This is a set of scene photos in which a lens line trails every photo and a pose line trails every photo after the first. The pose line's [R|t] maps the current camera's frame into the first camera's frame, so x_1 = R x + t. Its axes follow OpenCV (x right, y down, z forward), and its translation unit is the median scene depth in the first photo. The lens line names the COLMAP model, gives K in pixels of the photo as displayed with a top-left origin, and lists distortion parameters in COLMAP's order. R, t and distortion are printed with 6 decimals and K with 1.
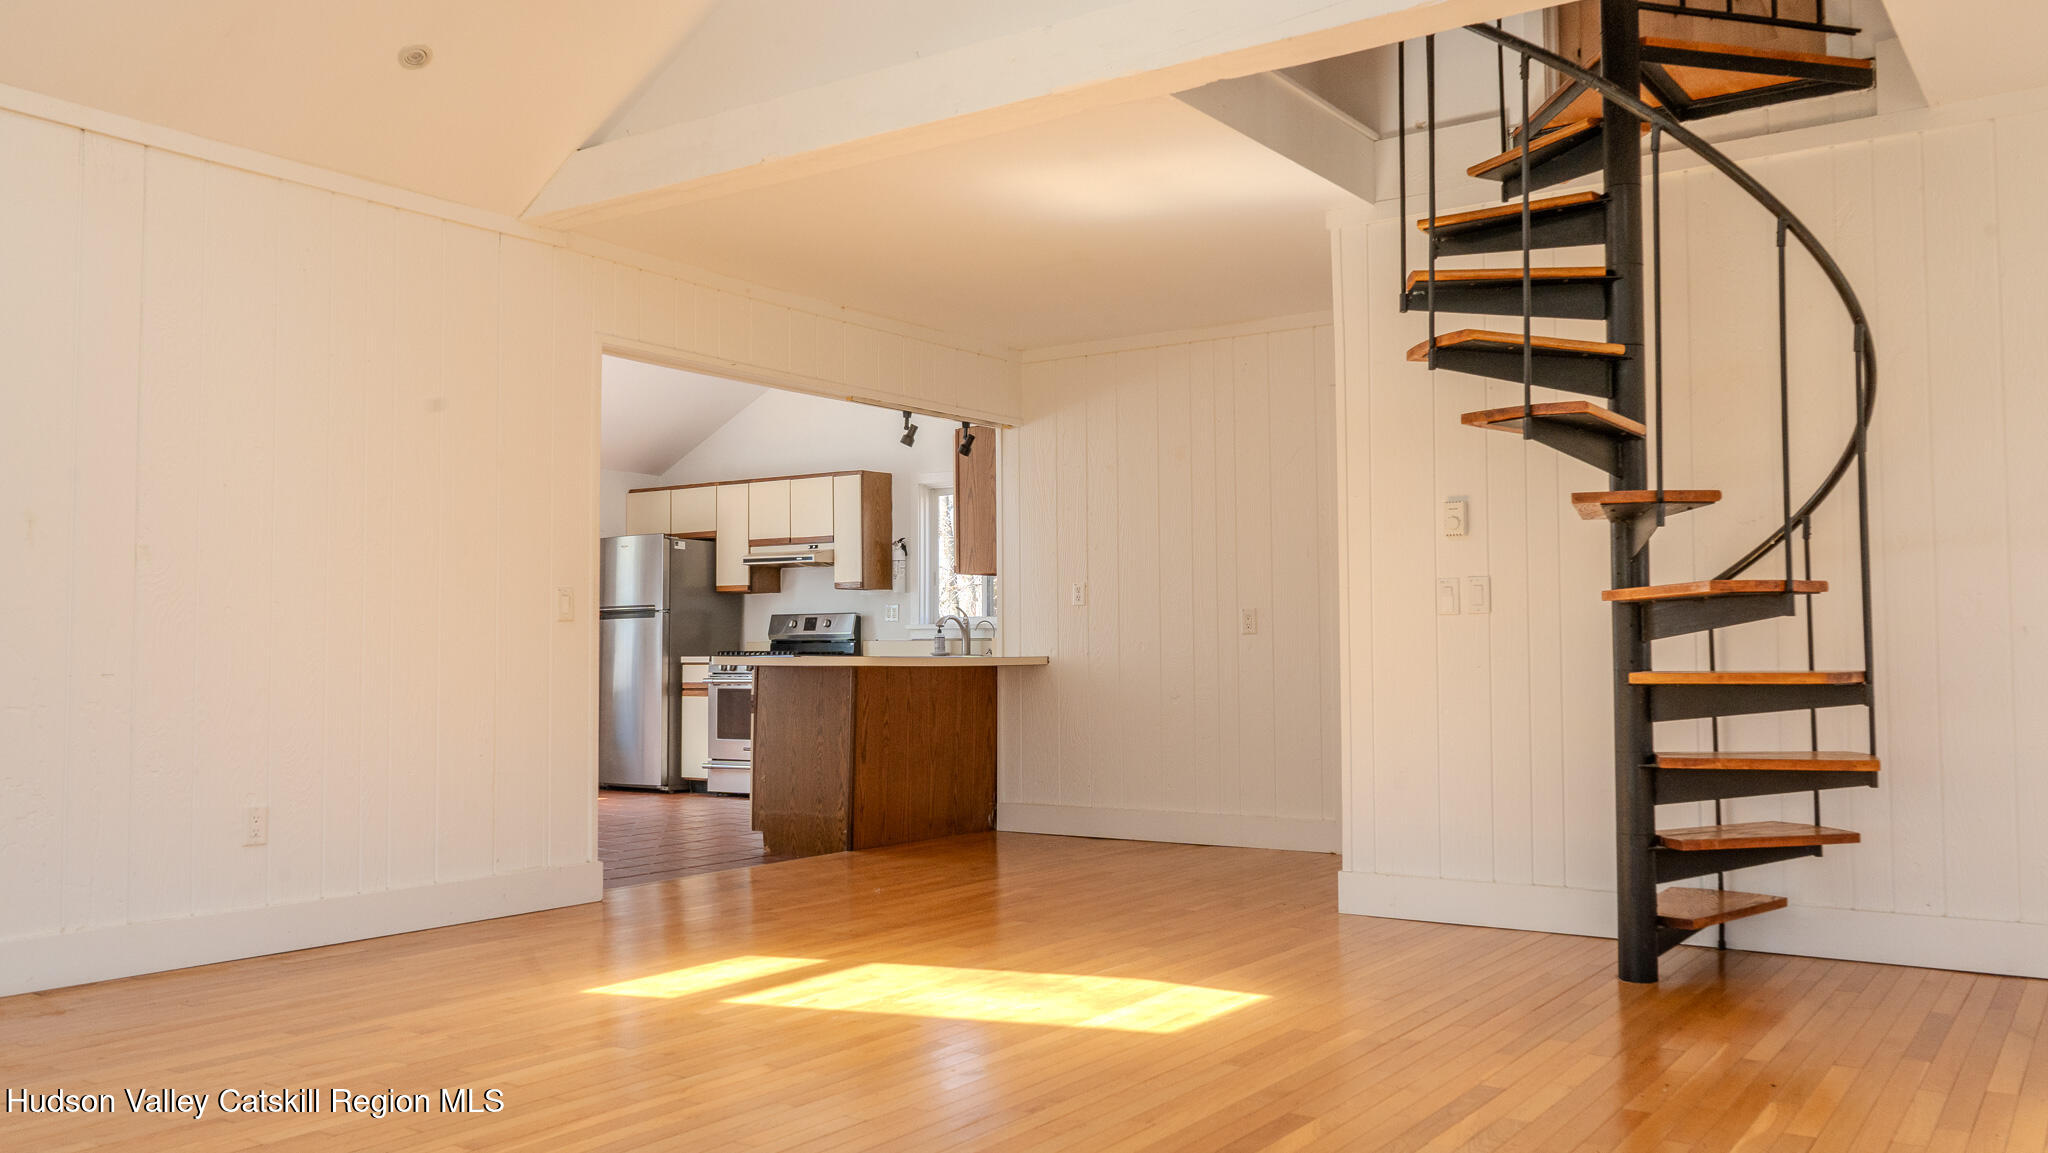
lens RADIAL K [[1636.9, 0, 1025.5], [0, 1636.9, 576.5], [0, 0, 1]] dist [-0.007003, 0.003291]
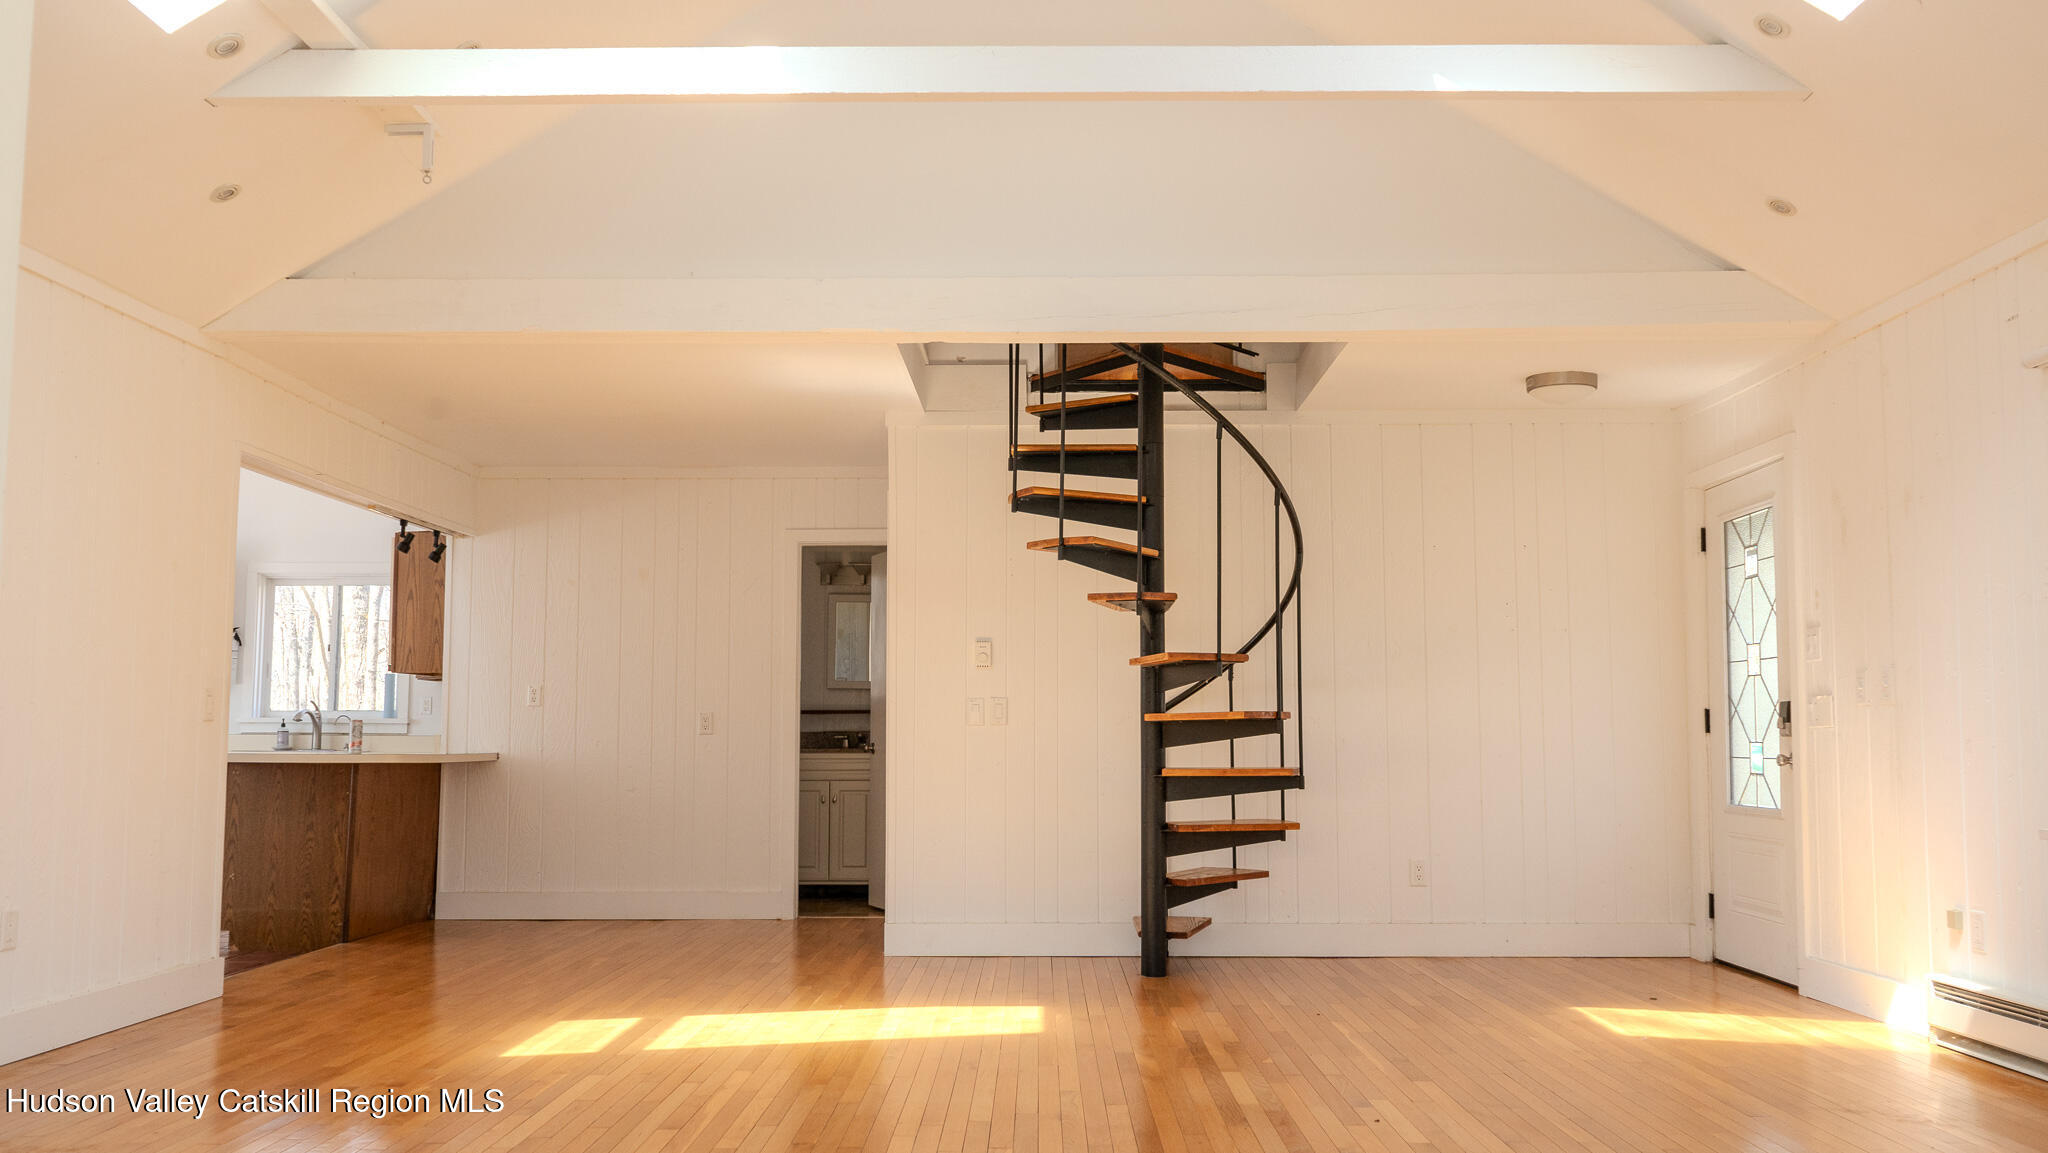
lens RADIAL K [[1742.6, 0, 1027.1], [0, 1742.6, 571.0], [0, 0, 1]] dist [-0.013547, -0.006369]
pose [[0.821730, 0.060202, 0.566688, -0.285138], [-0.031190, 0.997665, -0.060759, -0.009517], [-0.569022, 0.032252, 0.821689, -0.111022]]
